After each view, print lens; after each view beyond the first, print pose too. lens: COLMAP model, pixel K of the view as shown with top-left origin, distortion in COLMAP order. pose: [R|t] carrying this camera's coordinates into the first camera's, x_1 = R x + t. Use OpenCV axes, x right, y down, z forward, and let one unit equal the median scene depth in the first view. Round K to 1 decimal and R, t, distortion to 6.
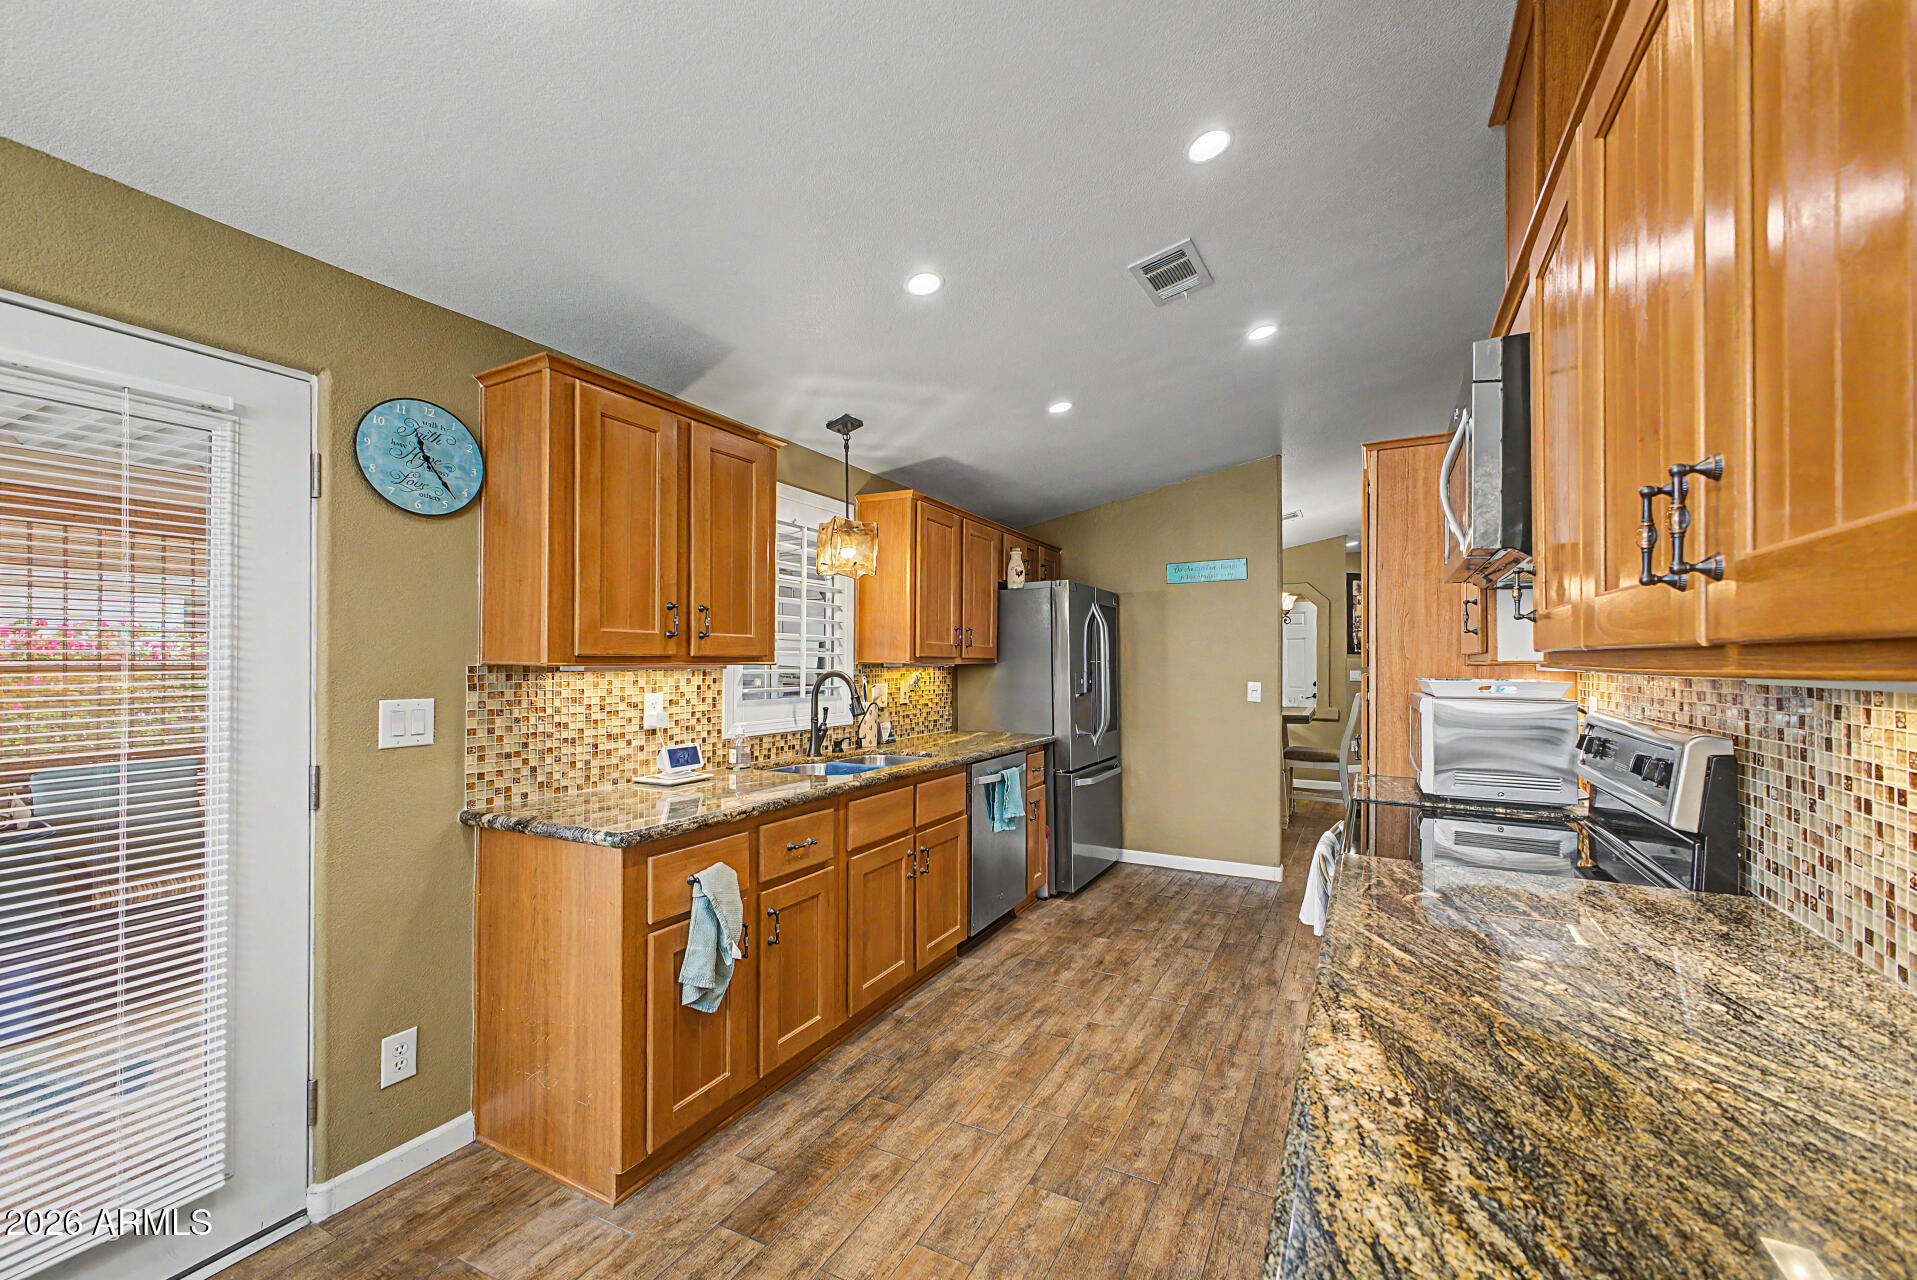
lens RADIAL K [[754.8, 0, 984.4], [0, 754.8, 651.3], [0, 0, 1]] dist [0.017080, -0.000544]
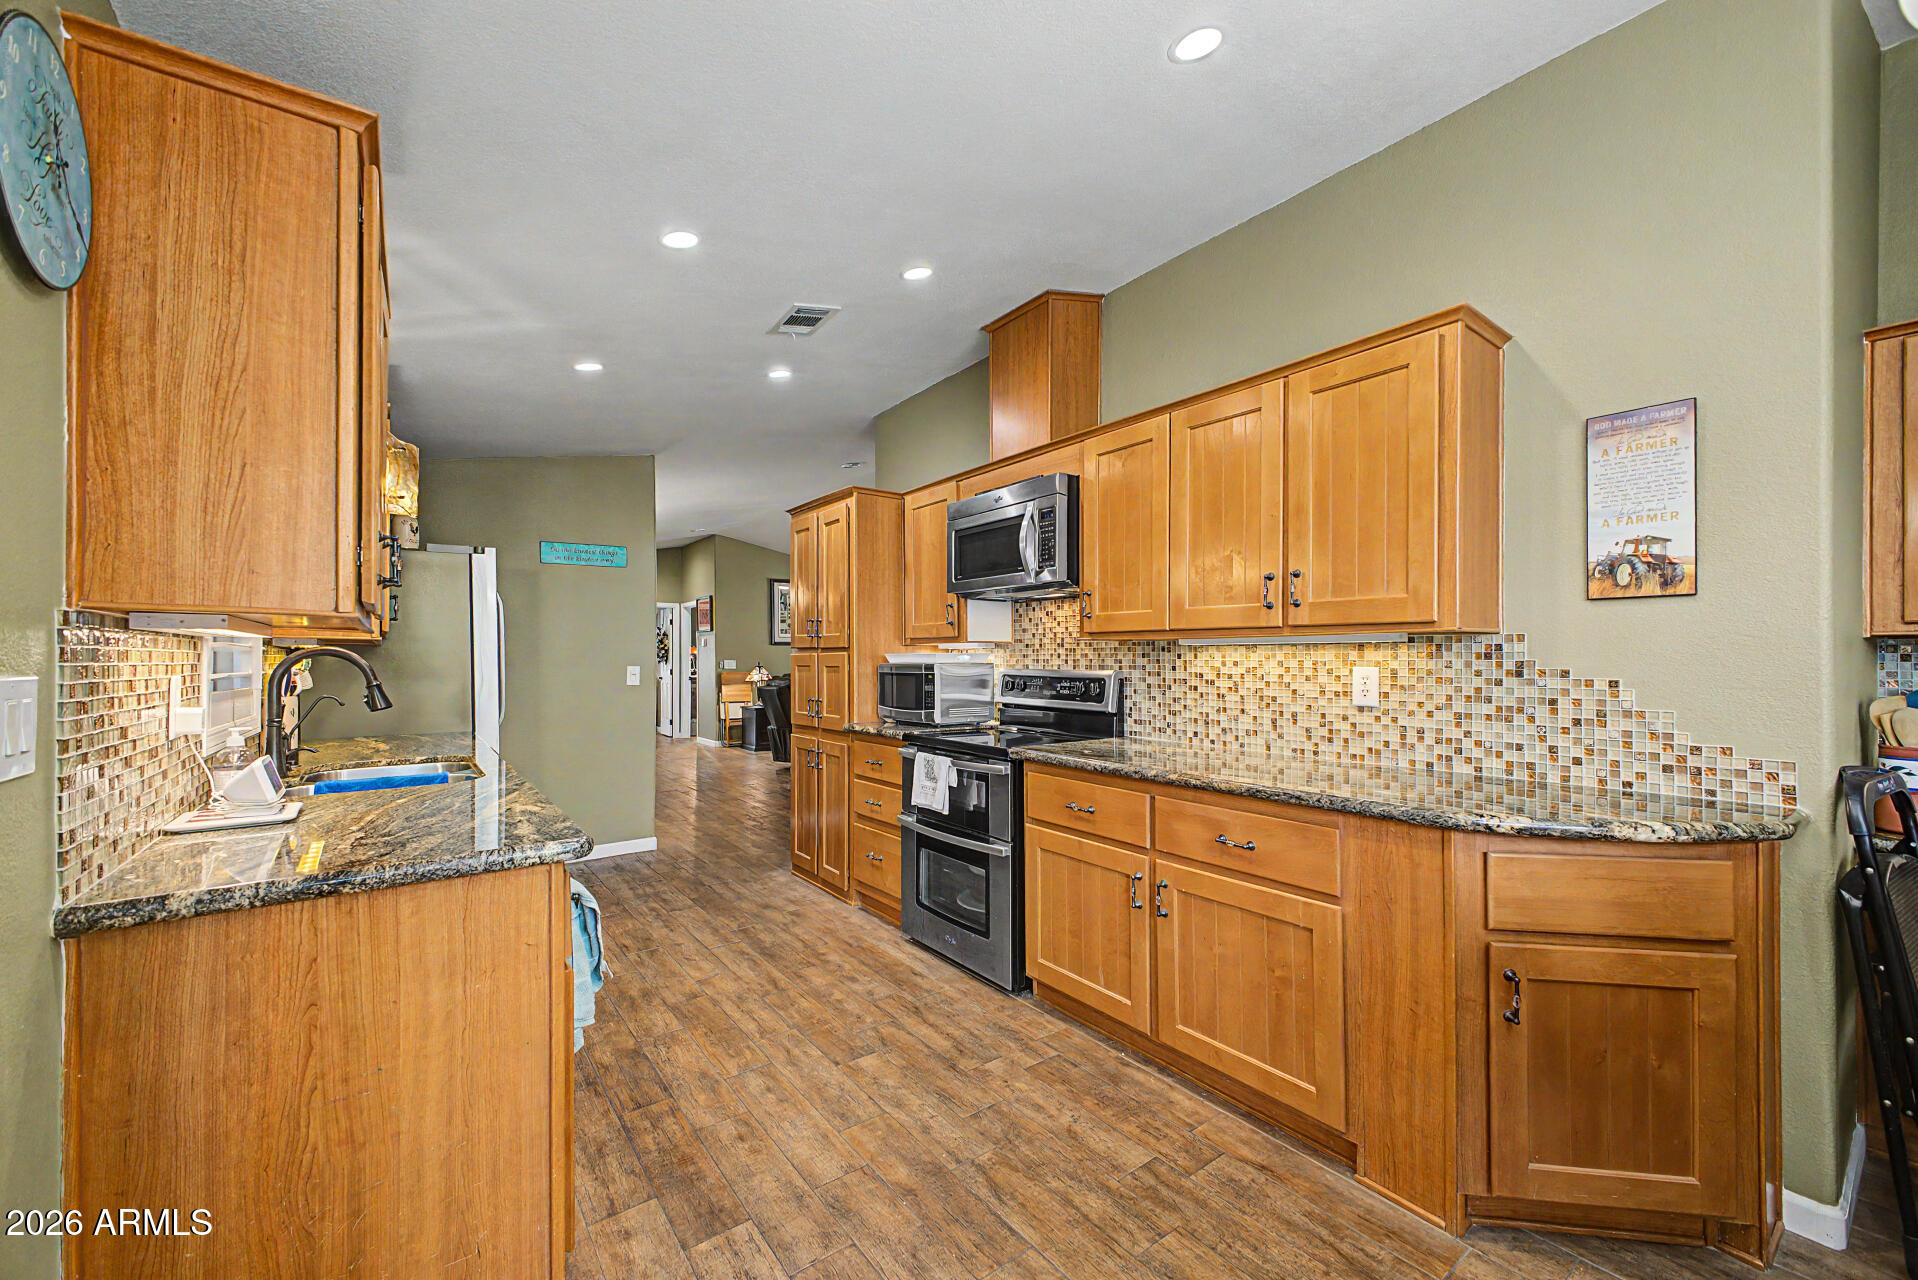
lens RADIAL K [[755.2, 0, 966.0], [0, 755.2, 655.2], [0, 0, 1]] dist [0.017080, -0.000544]
pose [[0.439032, 0.002974, 0.898467, -0.723288], [-0.008795, 0.999961, 0.000988, 0.036066], [-0.898428, -0.008336, 0.439041, 0.228385]]
